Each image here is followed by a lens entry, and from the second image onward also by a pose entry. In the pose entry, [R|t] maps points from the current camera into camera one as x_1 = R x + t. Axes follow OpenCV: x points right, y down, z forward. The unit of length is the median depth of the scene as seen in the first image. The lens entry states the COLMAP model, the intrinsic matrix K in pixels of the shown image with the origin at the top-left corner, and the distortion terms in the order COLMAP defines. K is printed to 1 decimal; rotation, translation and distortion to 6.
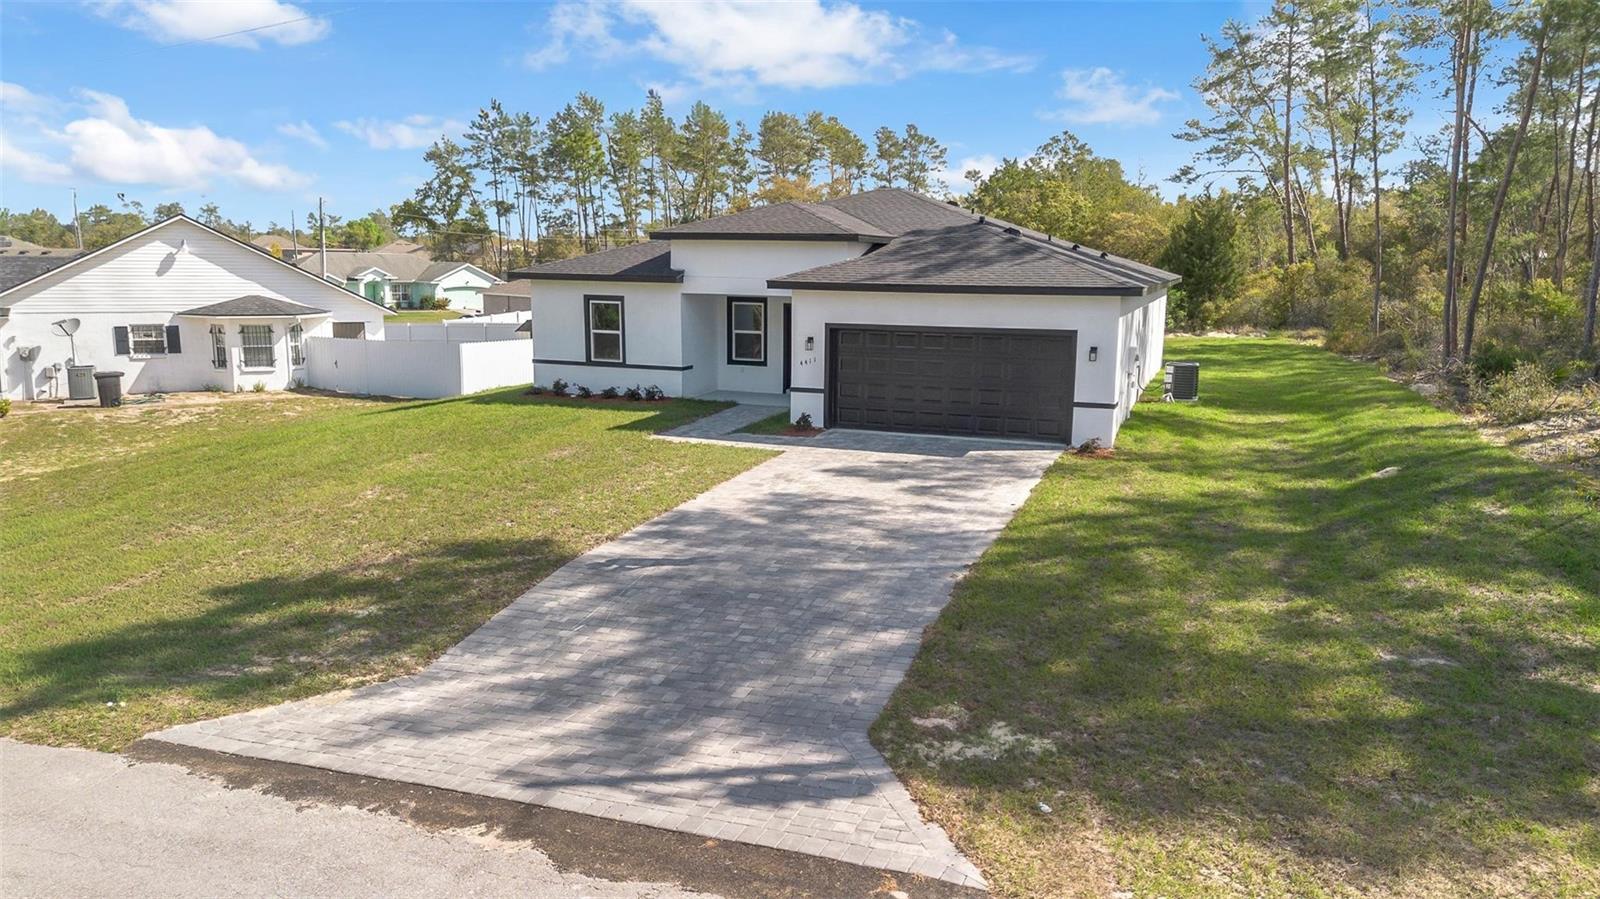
lens RADIAL K [[1229.0, 0, 800.6], [0, 1229.0, 457.8], [0, 0, 1]] dist [0.047933, -0.004804]
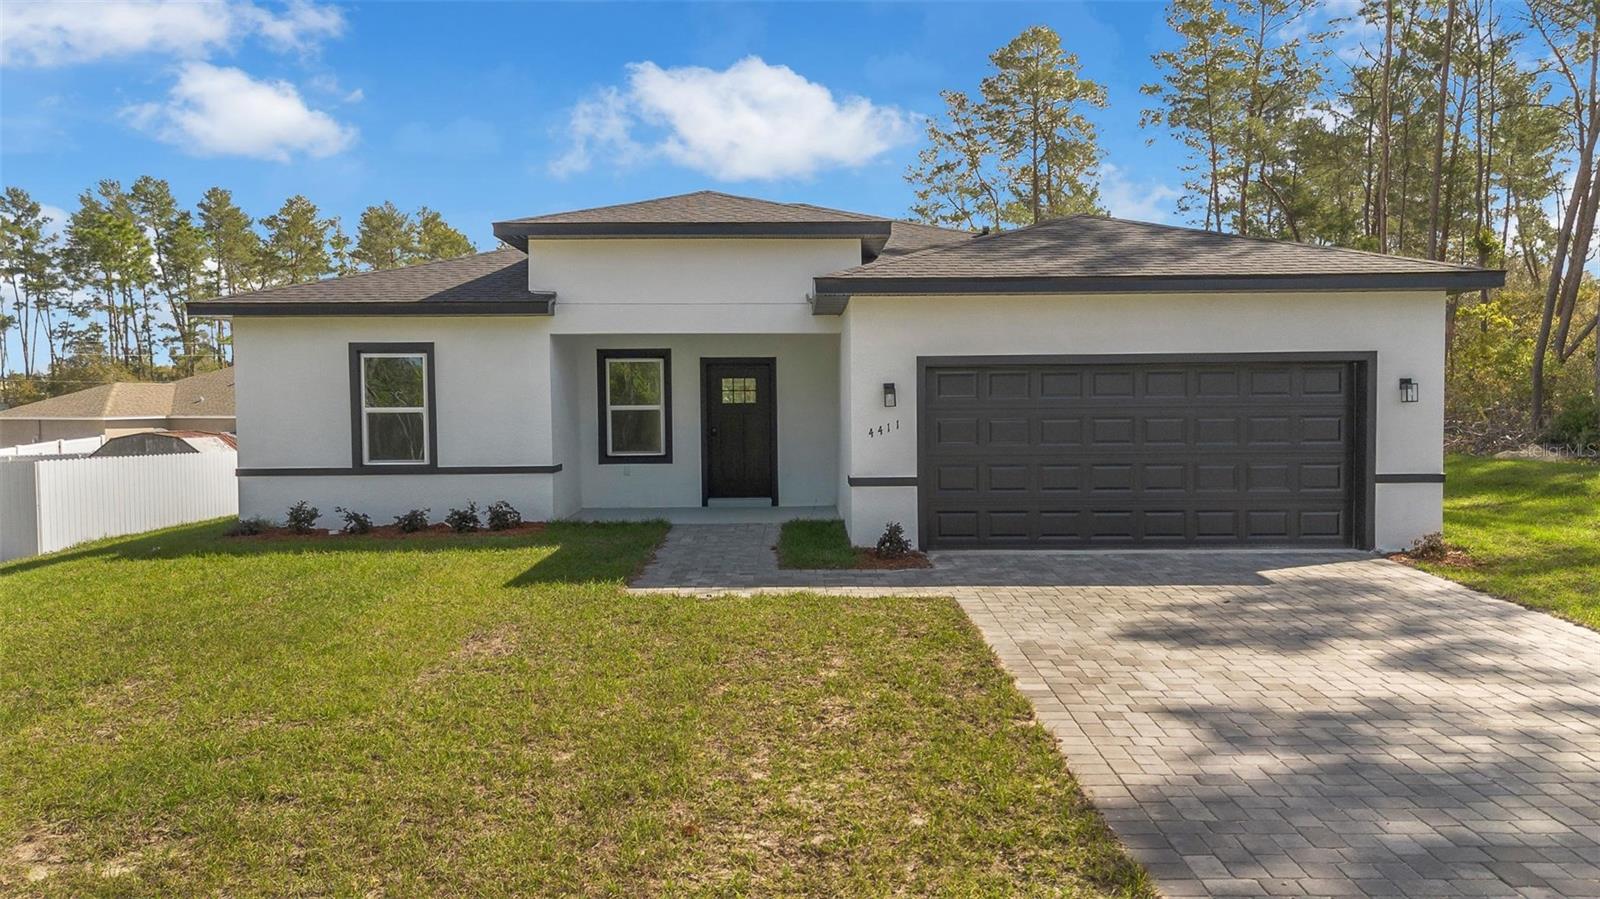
lens RADIAL K [[1229.0, 0, 793.6], [0, 1229.0, 439.9], [0, 0, 1]] dist [0.047933, -0.004804]
pose [[0.935714, -0.034786, 0.351041, -0.185345], [0.079916, 0.990157, -0.114900, -0.012730], [-0.343588, 0.135568, 0.929284, 0.435118]]
